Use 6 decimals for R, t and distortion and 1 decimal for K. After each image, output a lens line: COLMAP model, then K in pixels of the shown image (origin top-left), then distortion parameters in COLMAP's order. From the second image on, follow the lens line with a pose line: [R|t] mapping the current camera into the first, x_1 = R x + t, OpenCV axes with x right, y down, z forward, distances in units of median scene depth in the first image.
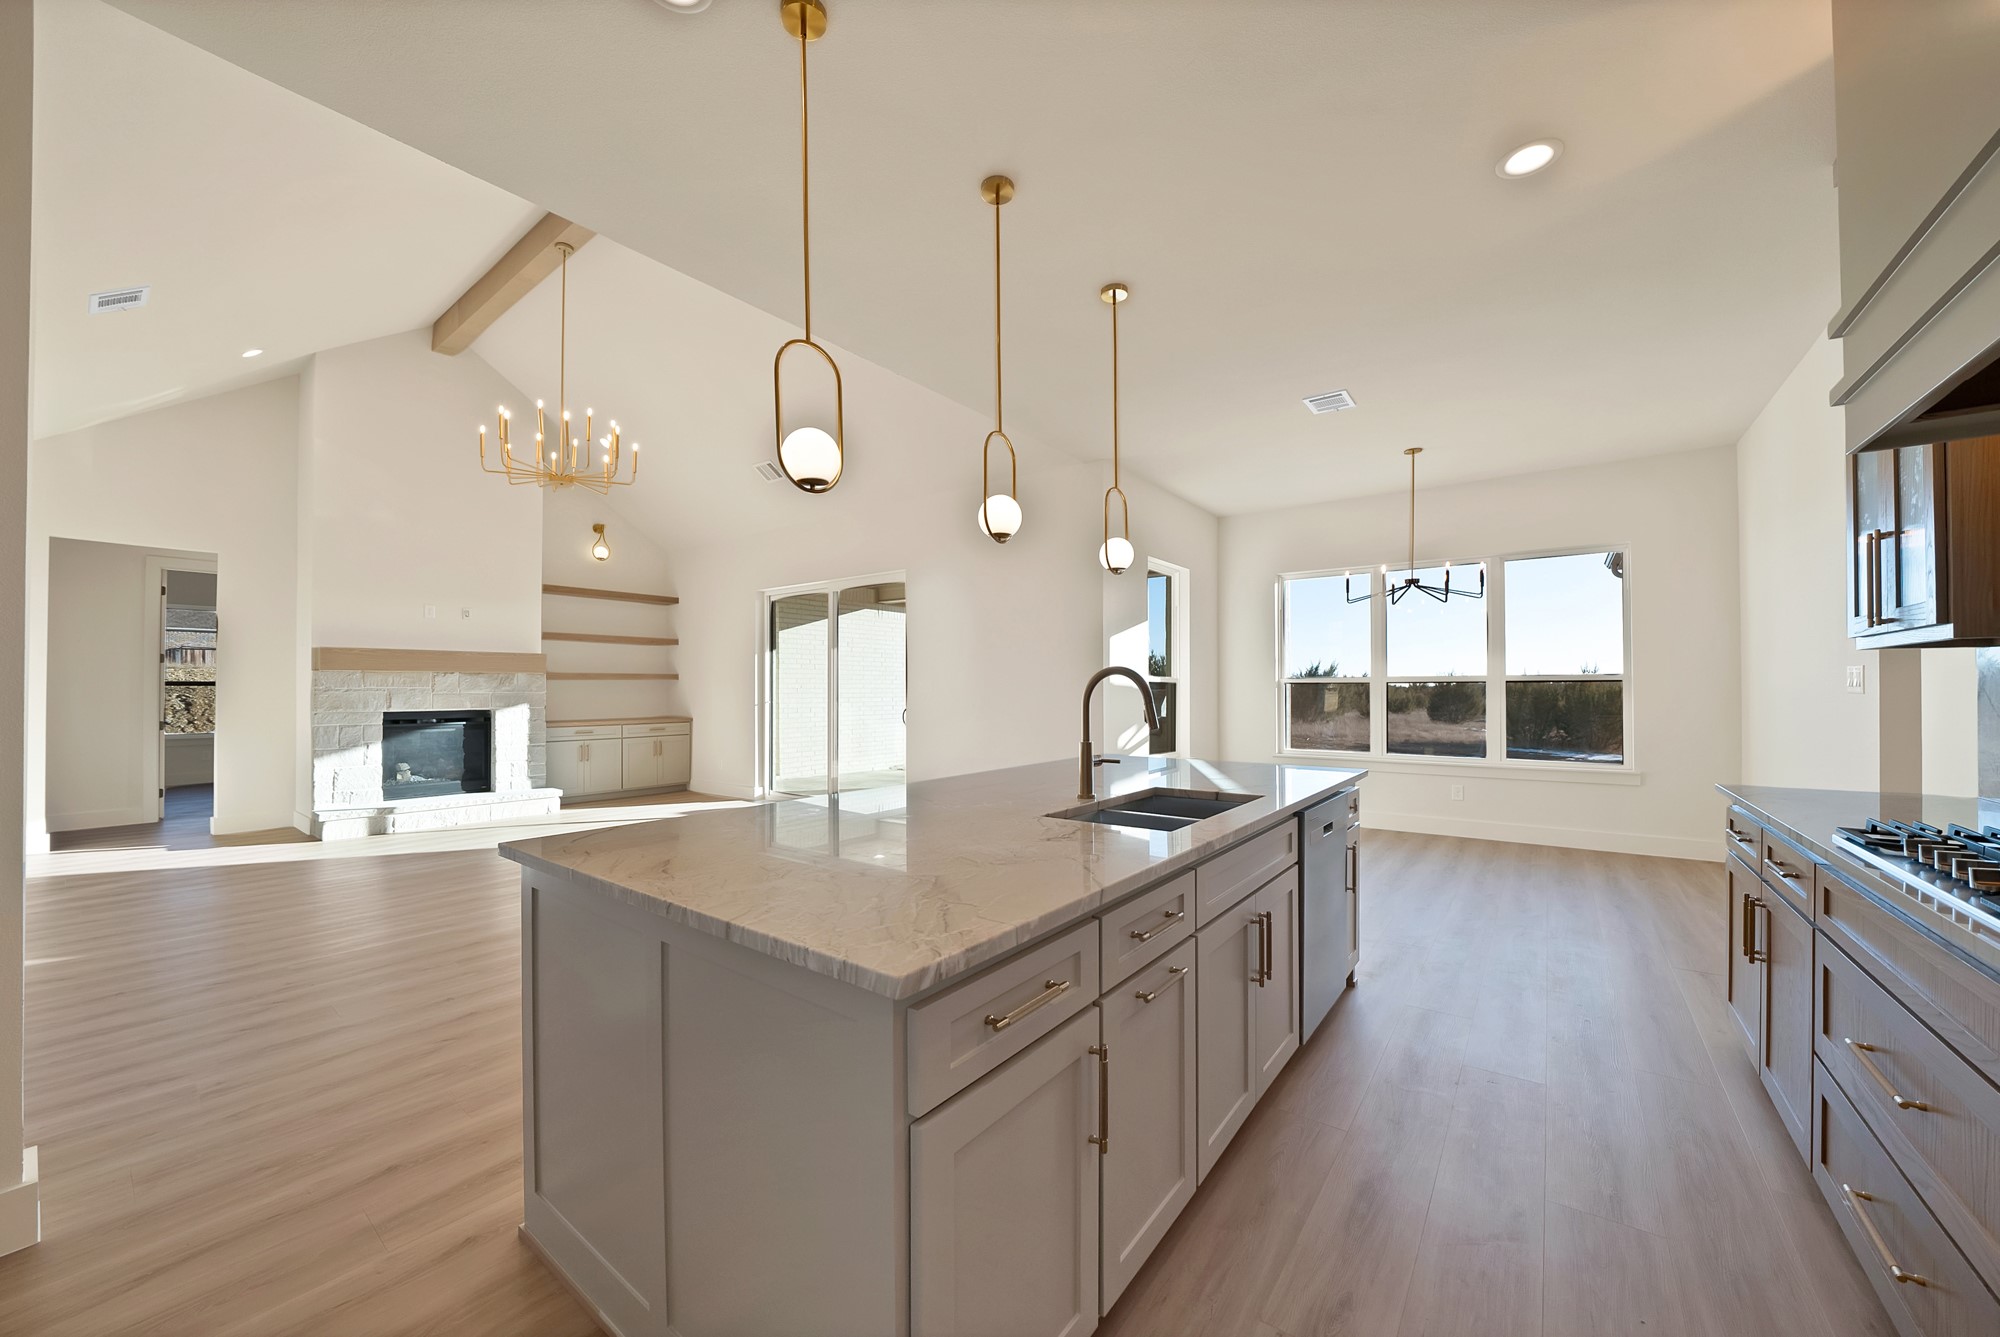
lens RADIAL K [[718.9, 0, 994.5], [0, 718.9, 683.6], [0, 0, 1]] dist [-0.001496, -0.000131]
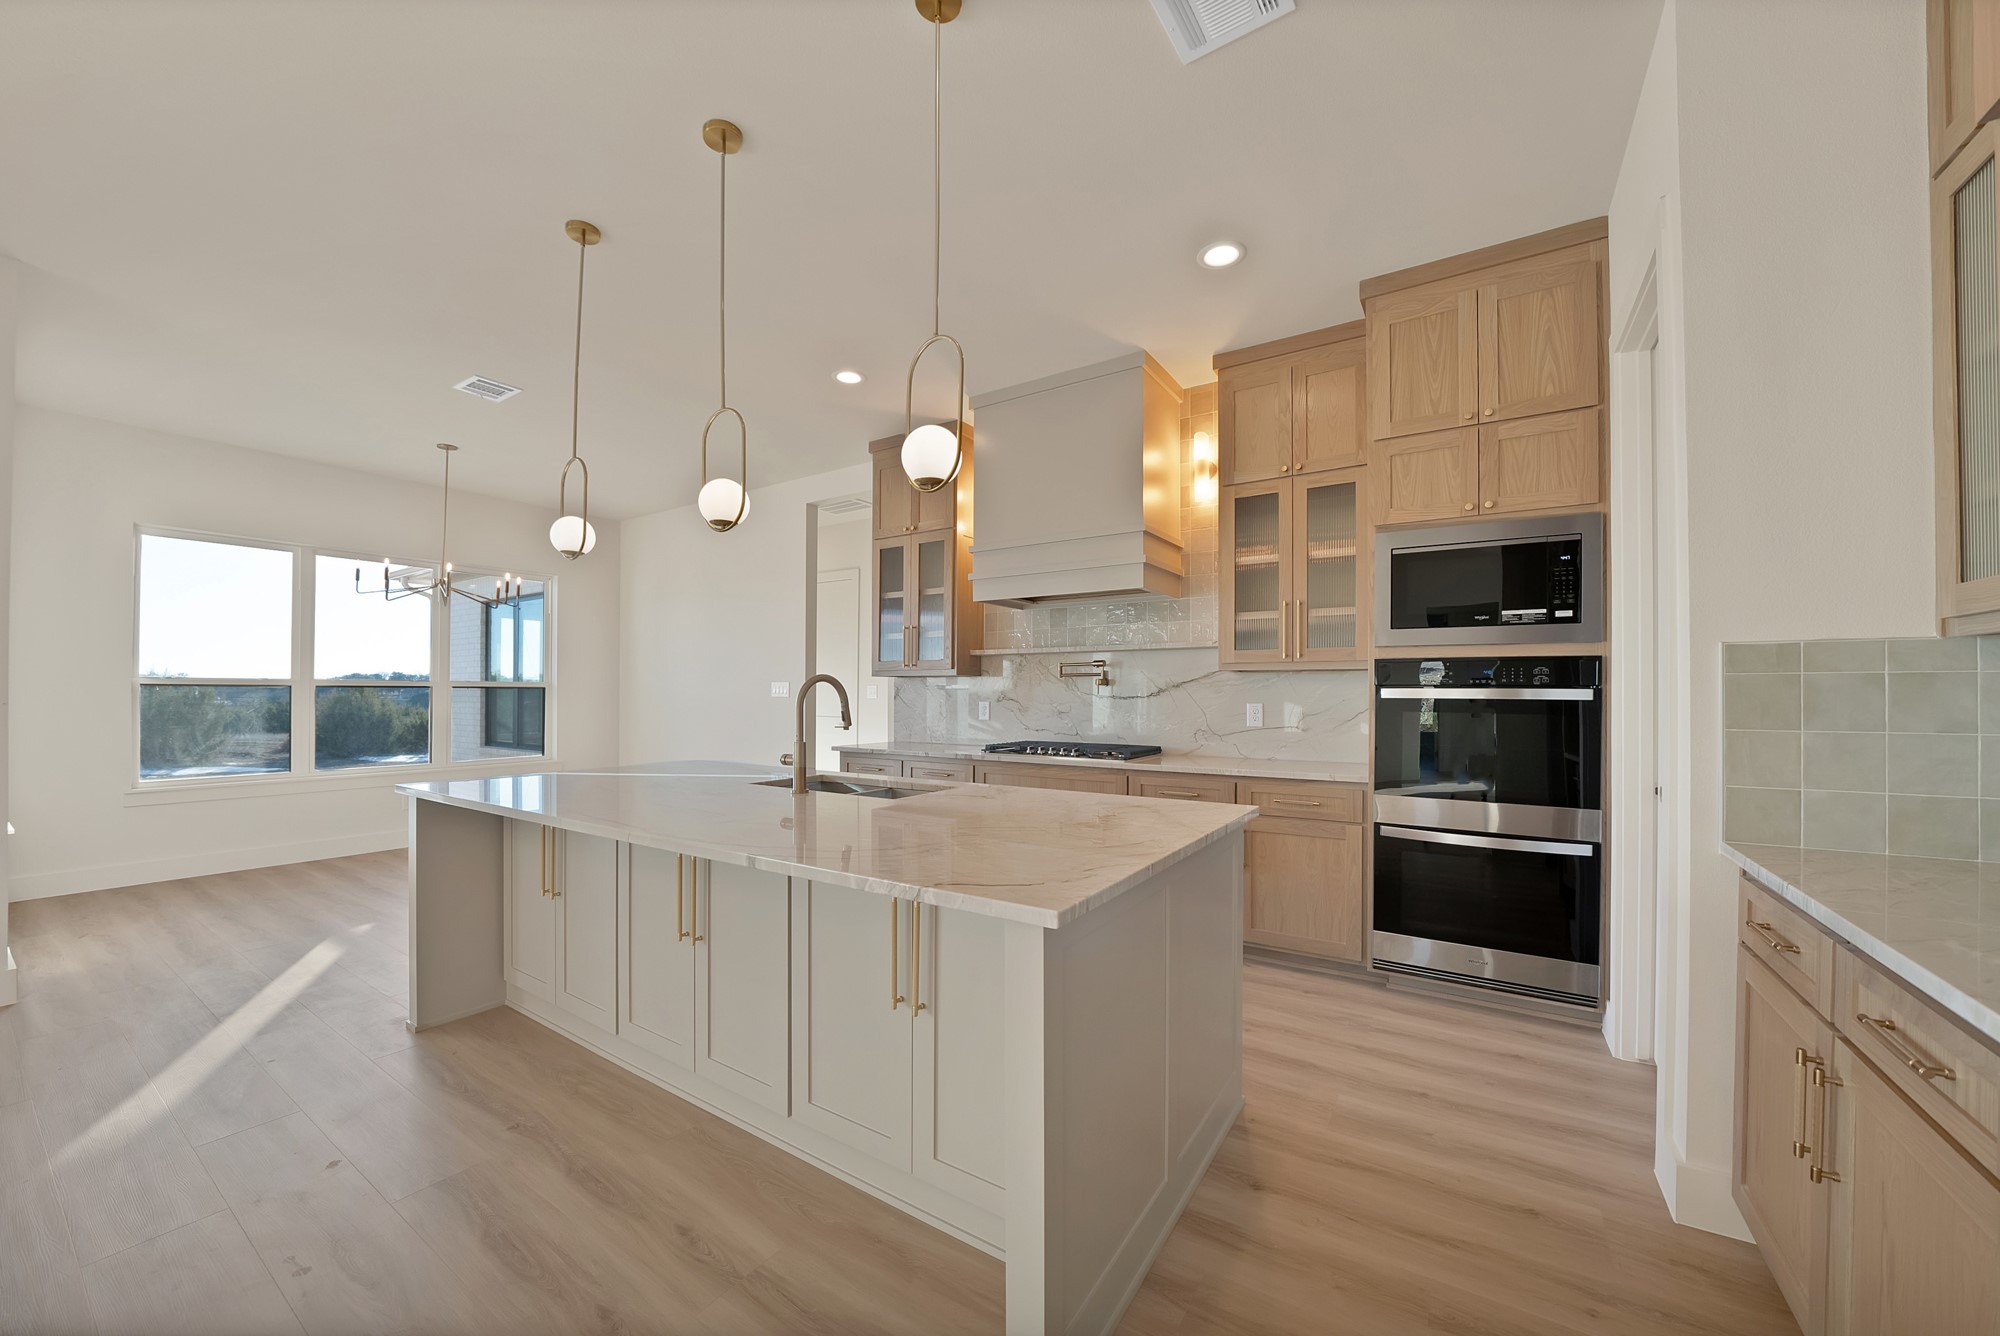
lens RADIAL K [[717.7, 0, 1000.0], [0, 717.7, 668.0], [0, 0, 1]] dist [-0.016392, -0.000049]
pose [[-0.092377, 0.034057, 0.995142, -0.319275], [-0.006345, 0.999374, -0.034791, 0.000821], [-0.995704, -0.009528, -0.092103, 0.259910]]
